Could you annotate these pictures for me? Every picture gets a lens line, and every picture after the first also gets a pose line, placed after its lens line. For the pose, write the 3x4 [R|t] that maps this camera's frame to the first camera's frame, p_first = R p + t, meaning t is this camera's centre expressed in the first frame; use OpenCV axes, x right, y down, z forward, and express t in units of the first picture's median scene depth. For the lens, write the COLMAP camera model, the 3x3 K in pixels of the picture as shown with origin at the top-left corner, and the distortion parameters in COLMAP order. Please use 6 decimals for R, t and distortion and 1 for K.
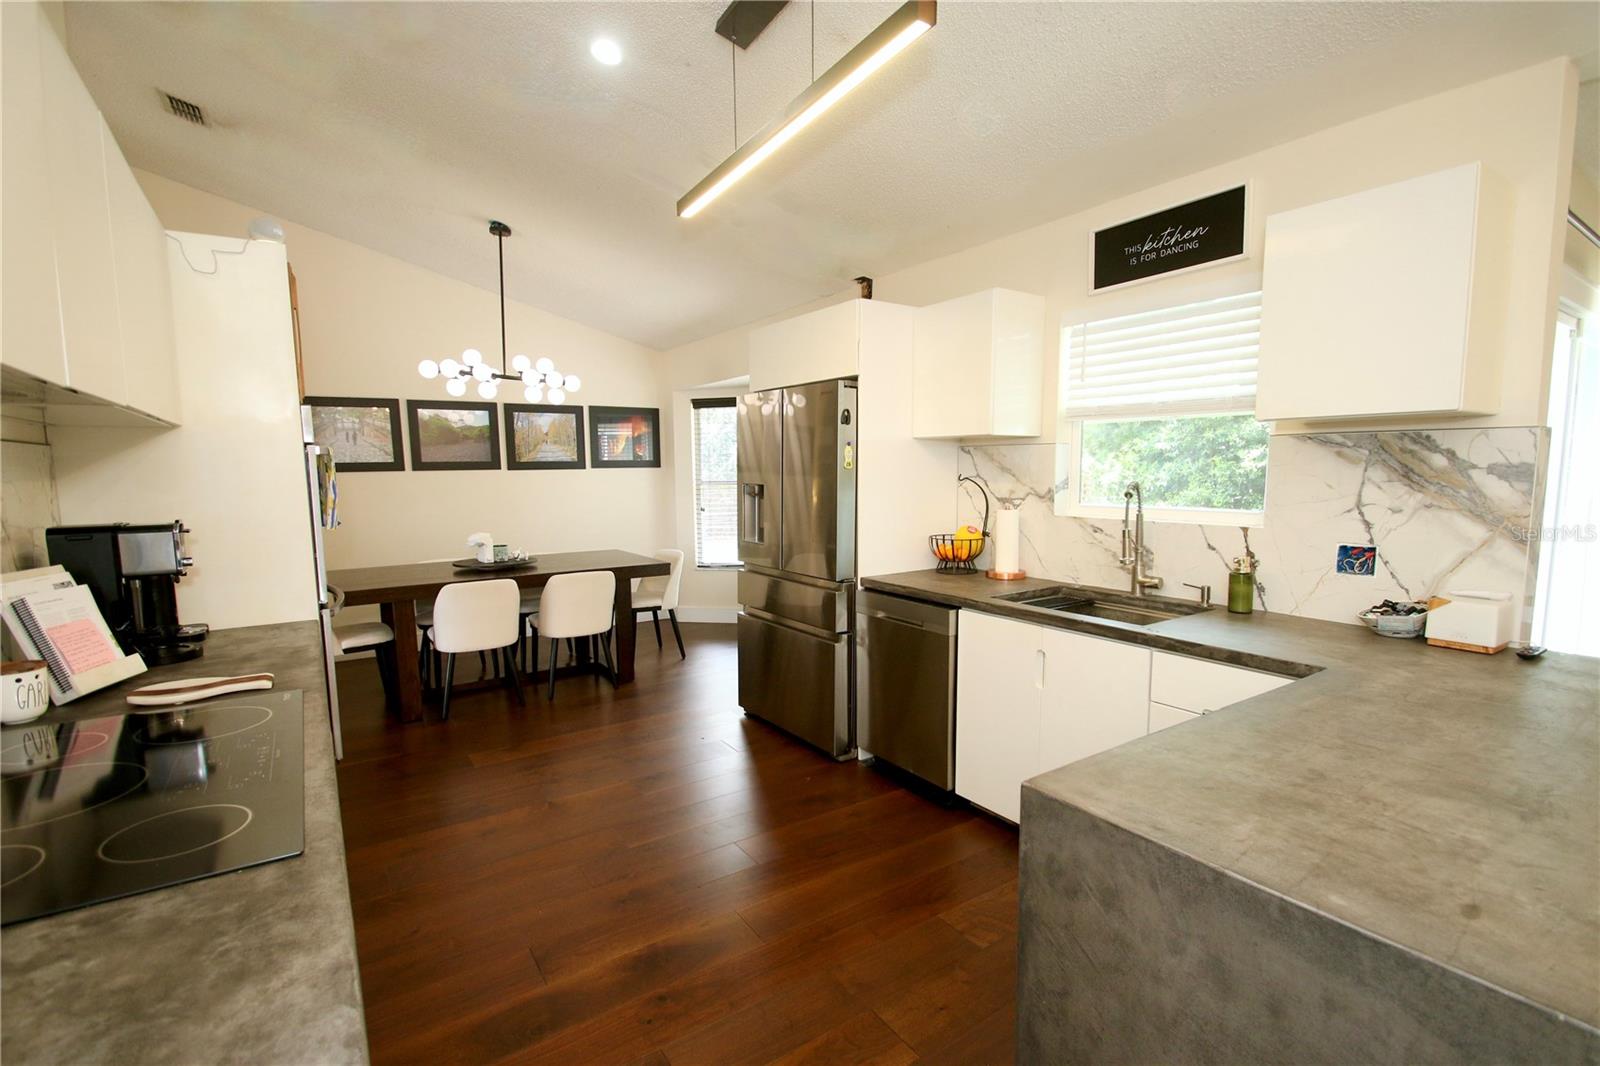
lens RADIAL K [[744.3, 0, 814.6], [0, 744.3, 552.1], [0, 0, 1]] dist [0.007058, -0.008934]
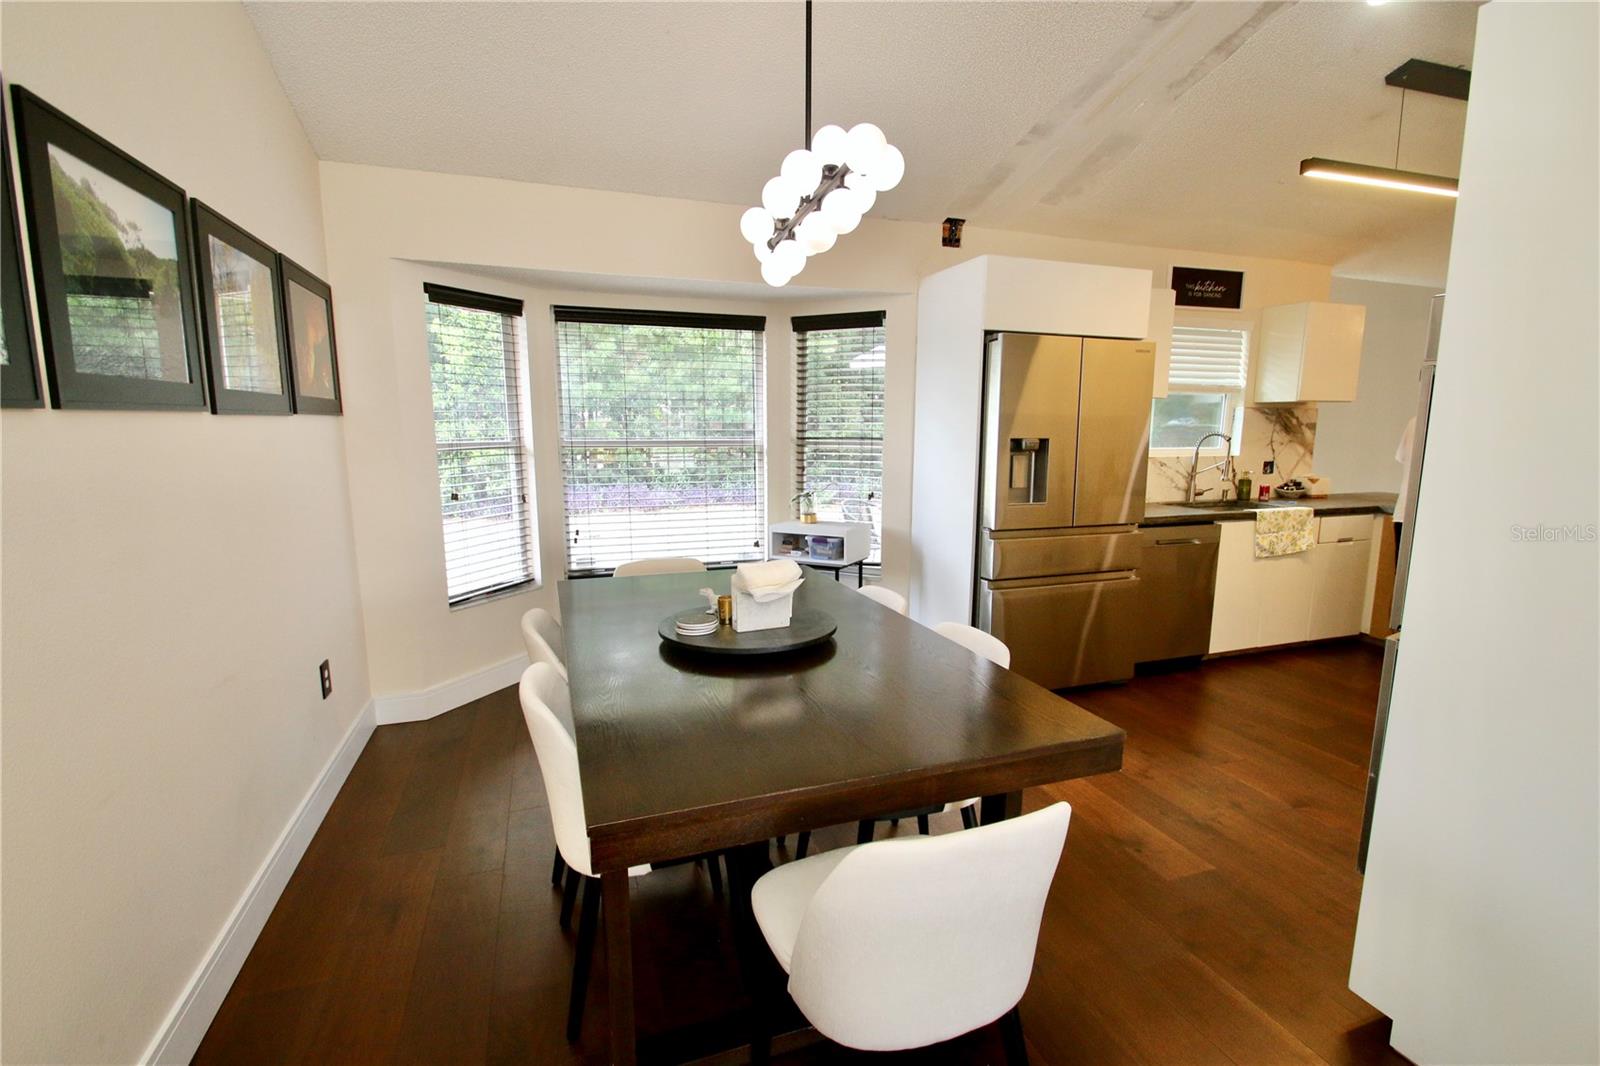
lens RADIAL K [[744.3, 0, 814.4], [0, 744.3, 543.5], [0, 0, 1]] dist [0.007058, -0.008934]
pose [[0.252664, -0.142537, 0.956998, -1.155858], [0.105160, 0.987276, 0.119283, -0.113978], [-0.961822, 0.070500, 0.264438, 1.160884]]
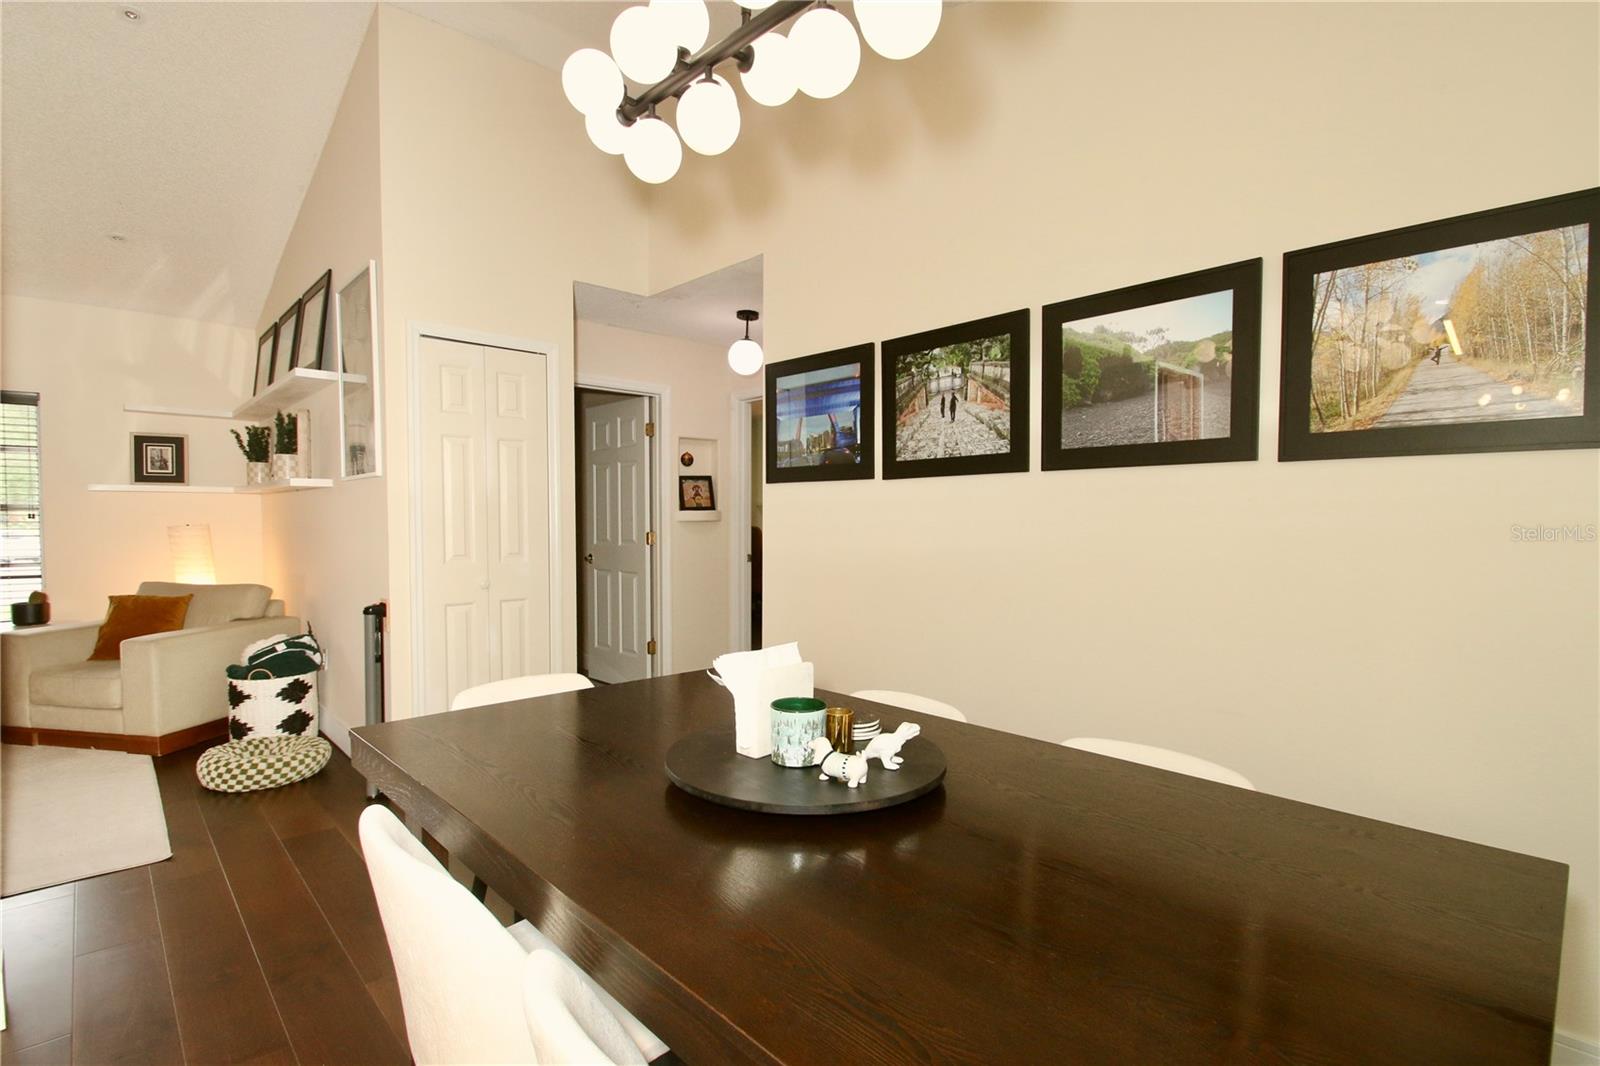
lens RADIAL K [[744.3, 0, 835.6], [0, 744.3, 547.2], [0, 0, 1]] dist [0.007058, -0.008934]
pose [[0.192448, 0.045237, -0.980264, -0.223246], [-0.130676, 0.991222, 0.020088, -0.093549], [0.972568, 0.124231, 0.196670, 1.286726]]
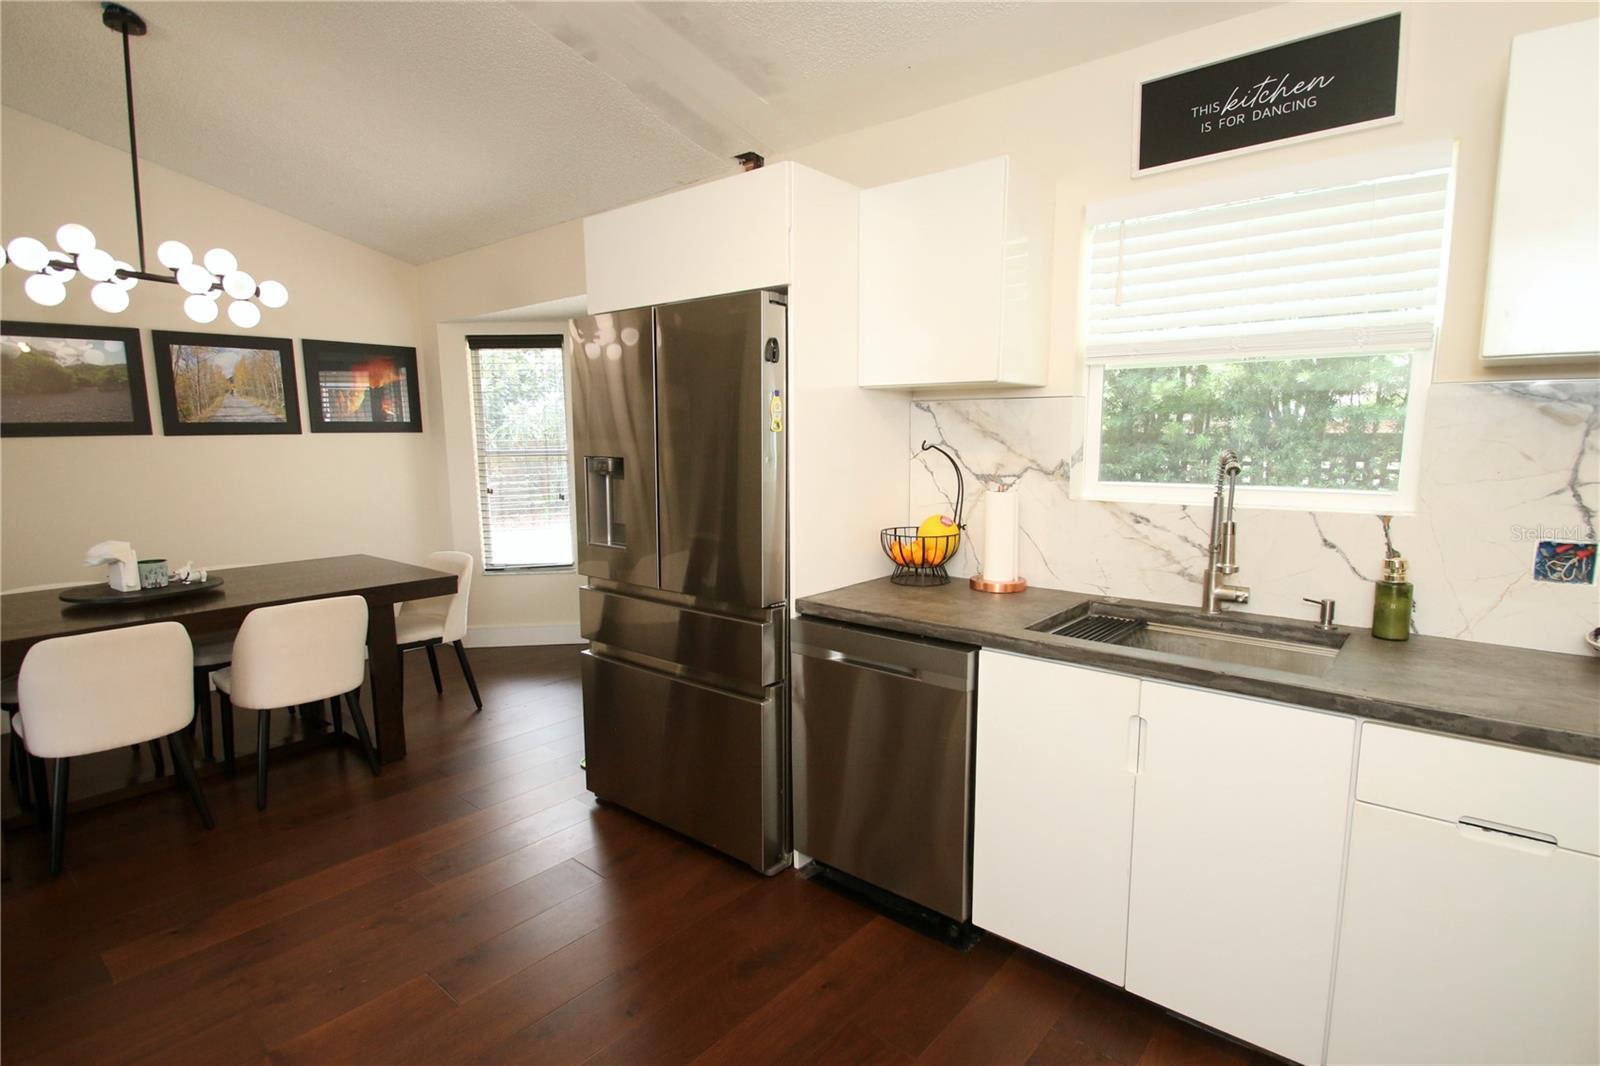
lens RADIAL K [[790.2, 0, 807.2], [0, 790.2, 552.4], [0, 0, 1]] dist [0.009823, -0.013322]
pose [[0.962318, -0.038706, 0.269158, -0.112670], [0.029476, 0.998833, 0.038249, -0.032829], [-0.270325, -0.028874, 0.962336, 0.324395]]
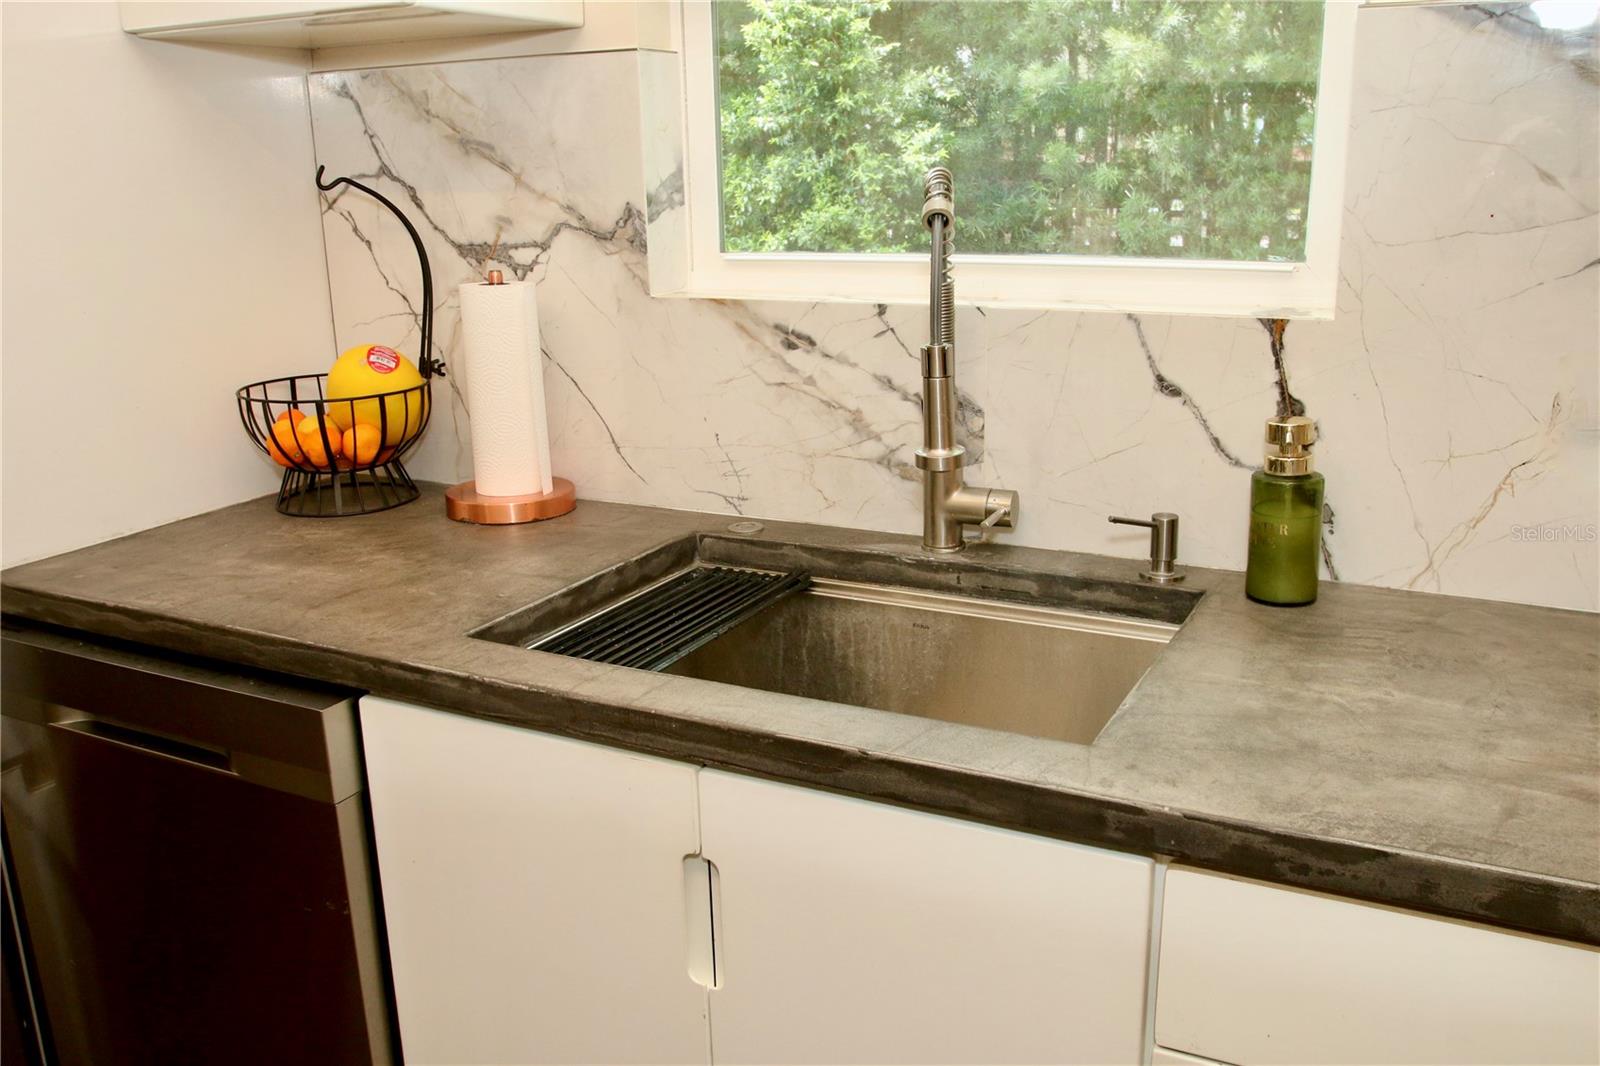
lens RADIAL K [[1346.5, 0, 810.1], [0, 1346.5, 544.2], [0, 0, 1]] dist [-0.065299, 0.042393]
pose [[0.878176, -0.137319, 0.458203, 0.108273], [0.065504, 0.983407, 0.169174, -0.036202], [-0.473831, -0.118551, 0.872599, 0.453009]]
